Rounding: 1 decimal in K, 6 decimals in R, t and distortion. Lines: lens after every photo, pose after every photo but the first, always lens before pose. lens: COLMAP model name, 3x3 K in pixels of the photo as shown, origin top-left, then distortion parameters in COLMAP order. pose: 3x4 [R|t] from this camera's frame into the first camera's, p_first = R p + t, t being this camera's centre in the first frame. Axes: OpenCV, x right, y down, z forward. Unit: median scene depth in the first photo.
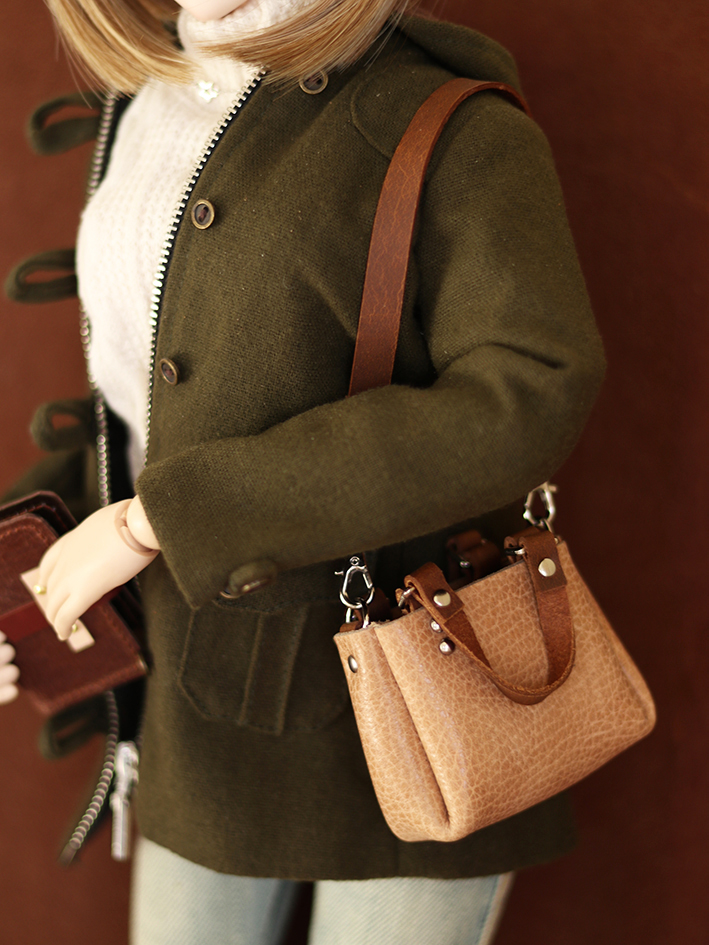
lens RADIAL K [[2130.3, 0, 354.5], [0, 2130.3, 472.5], [0, 0, 1]] dist [-0.012614, -0.195800]
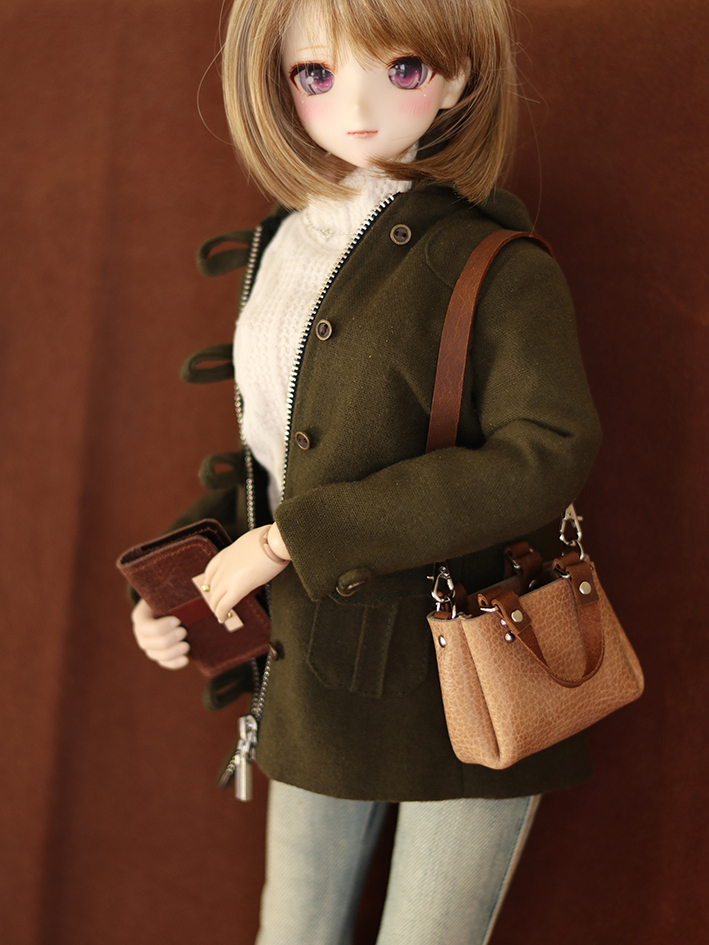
lens RADIAL K [[2130.3, 0, 354.5], [0, 2130.3, 472.5], [0, 0, 1]] dist [-0.012614, -0.195800]
pose [[0.998447, 0.007485, -0.055206, 0.028721], [-0.008117, 0.999904, -0.011248, -0.006789], [0.055116, 0.011679, 0.998412, -0.409409]]
